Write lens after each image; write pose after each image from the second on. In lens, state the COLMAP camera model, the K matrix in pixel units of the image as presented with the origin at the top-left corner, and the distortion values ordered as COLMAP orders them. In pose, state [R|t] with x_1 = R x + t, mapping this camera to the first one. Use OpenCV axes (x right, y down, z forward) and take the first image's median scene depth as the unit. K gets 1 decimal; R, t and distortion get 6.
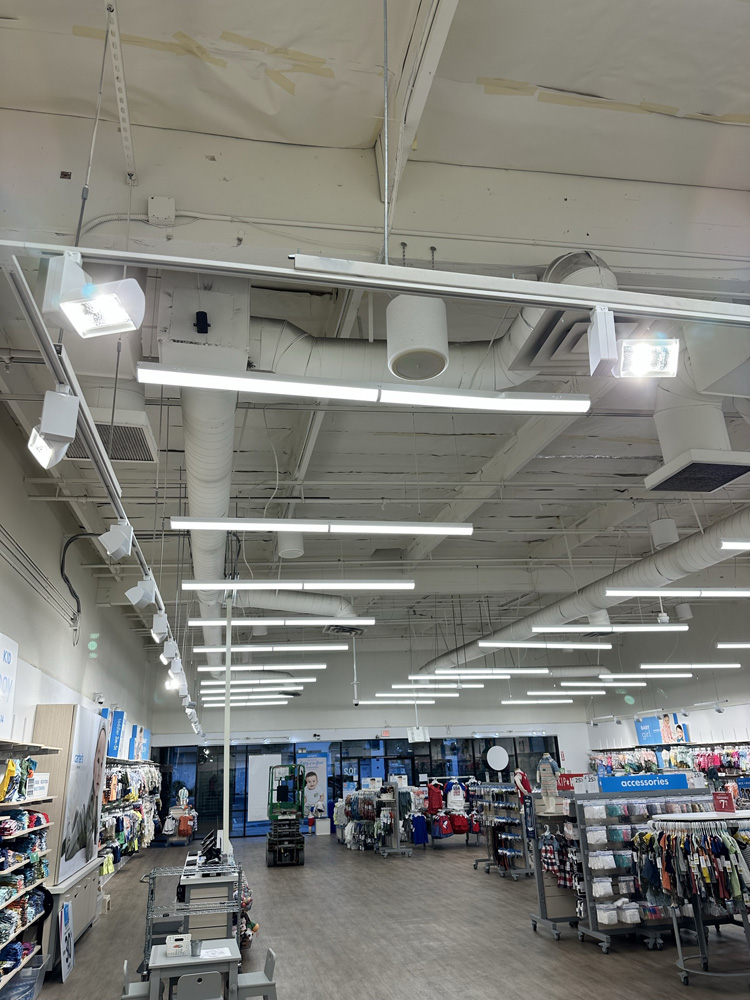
lens RADIAL K [[706.3, 0, 375.0], [0, 706.3, 500.0], [0, 0, 1]] dist [0.033807, -0.041841]
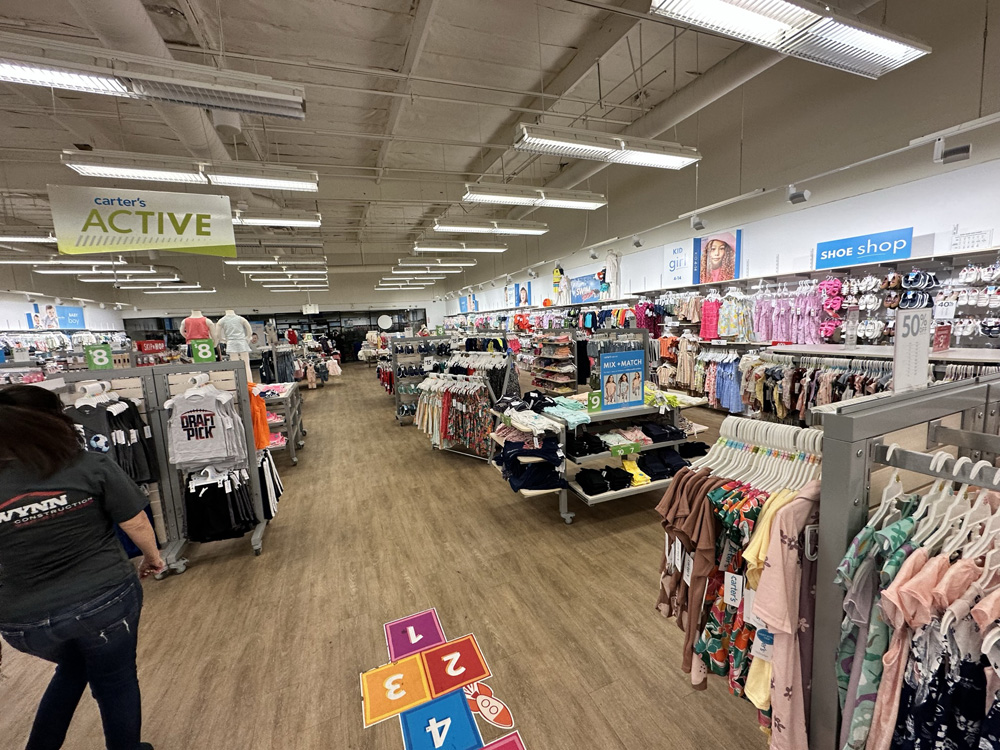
lens RADIAL K [[400.0, 0, 500.0], [0, 400.0, 375.0], [0, 0, 1]] dist [-0.000149, -0.000040]
pose [[0.983375, -0.042520, 0.176540, 0.498089], [-0.044630, 0.885784, 0.461946, 0.067646], [-0.176018, -0.462145, 0.869160, 0.191823]]
